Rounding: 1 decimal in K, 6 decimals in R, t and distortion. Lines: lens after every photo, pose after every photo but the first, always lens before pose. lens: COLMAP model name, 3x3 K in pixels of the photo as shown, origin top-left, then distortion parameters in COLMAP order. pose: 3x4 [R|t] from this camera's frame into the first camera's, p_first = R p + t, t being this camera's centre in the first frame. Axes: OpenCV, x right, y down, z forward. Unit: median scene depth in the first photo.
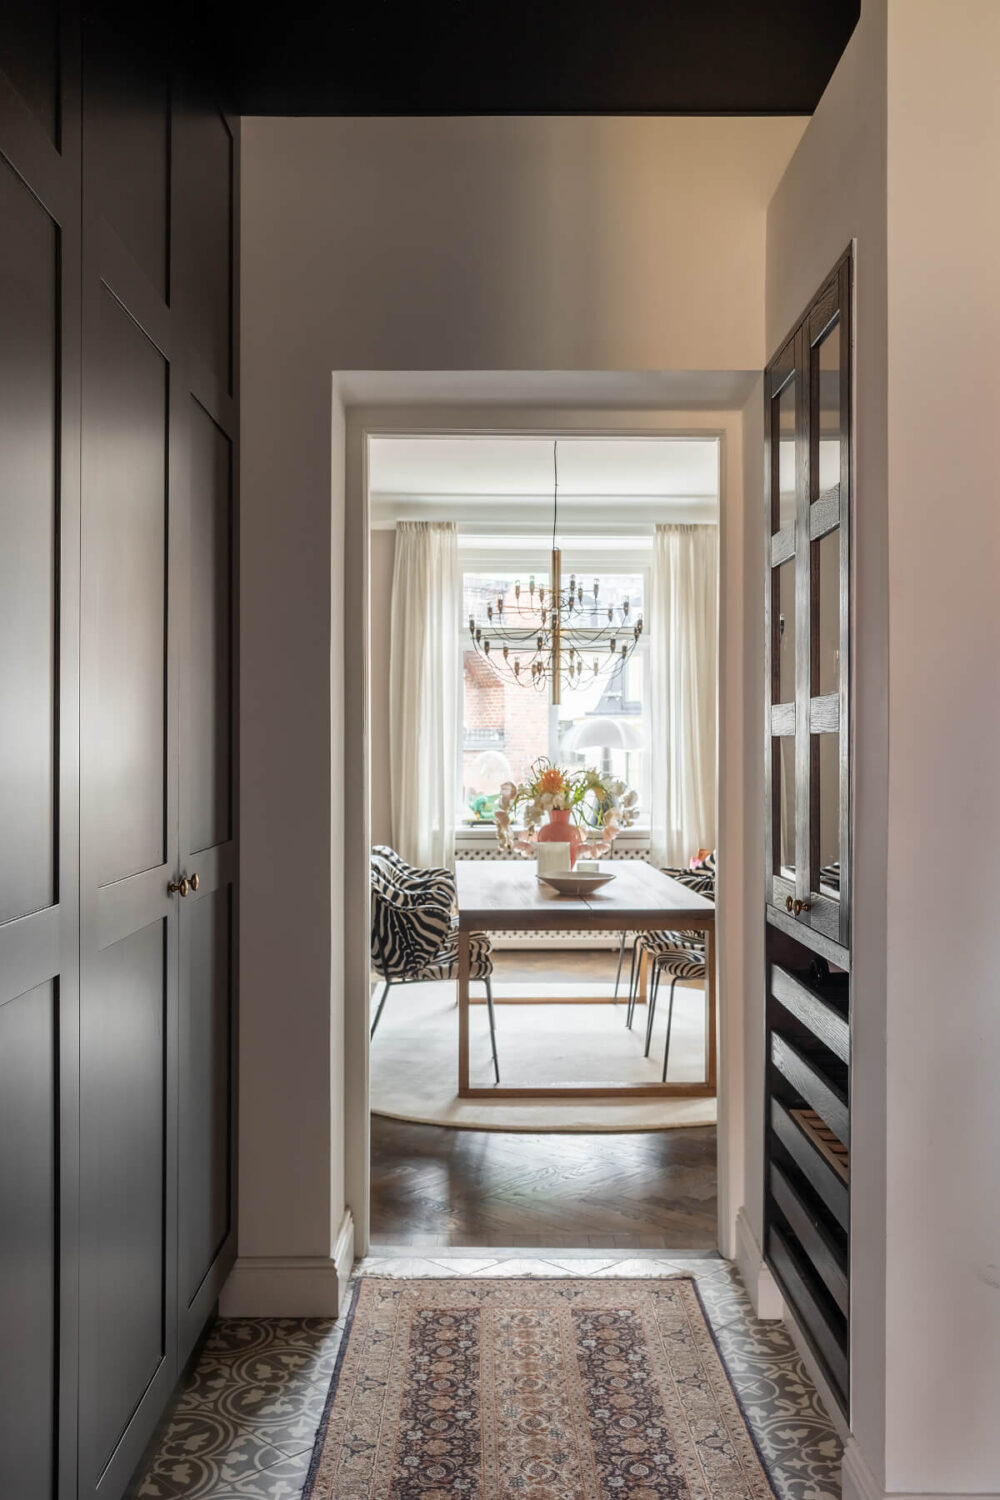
lens RADIAL K [[1575.9, 0, 500.0], [0, 1575.9, 750.0], [0, 0, 1]] dist [0.026178, 0.022574]
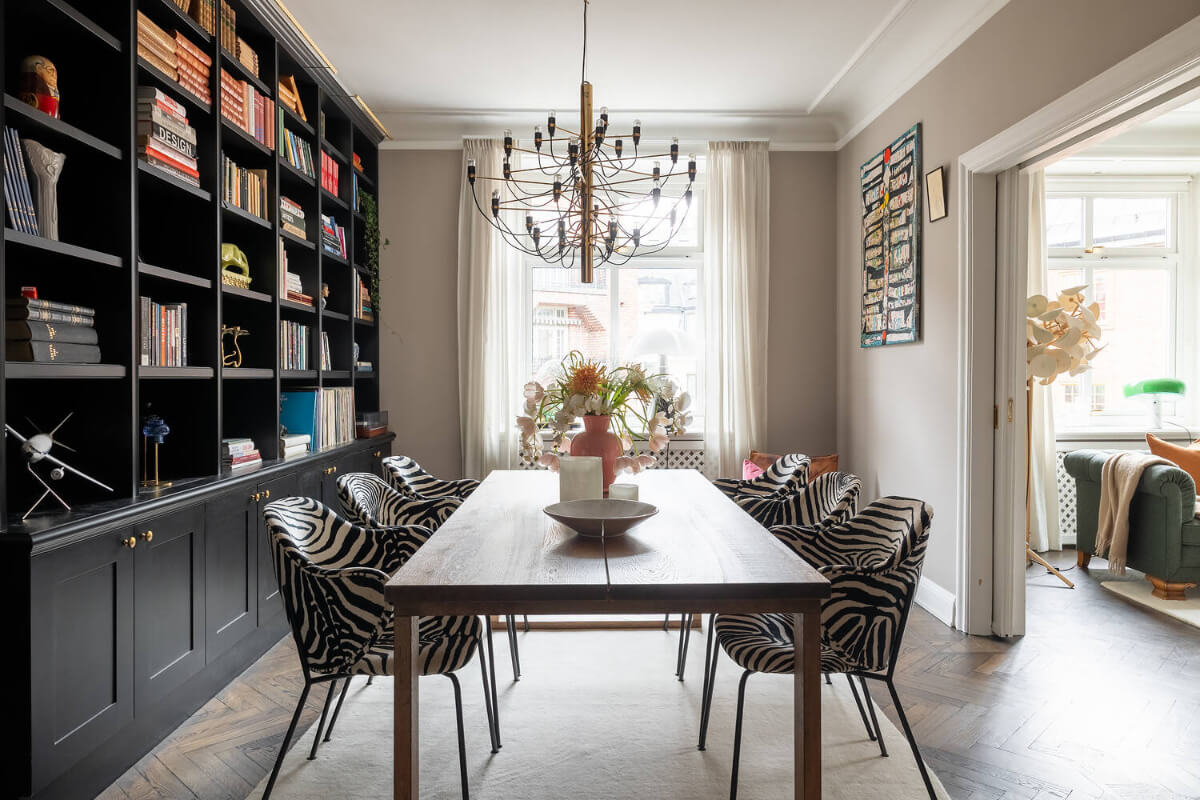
lens RADIAL K [[812.4, 0, 602.9], [0, 812.4, 388.7], [0, 0, 1]] dist [-0.000268, 0.000304]
pose [[0.999682, -0.001075, -0.025199, 0.052358], [0.001339, 0.999944, 0.010457, 0.019793], [0.025187, -0.010487, 0.999628, 0.575813]]
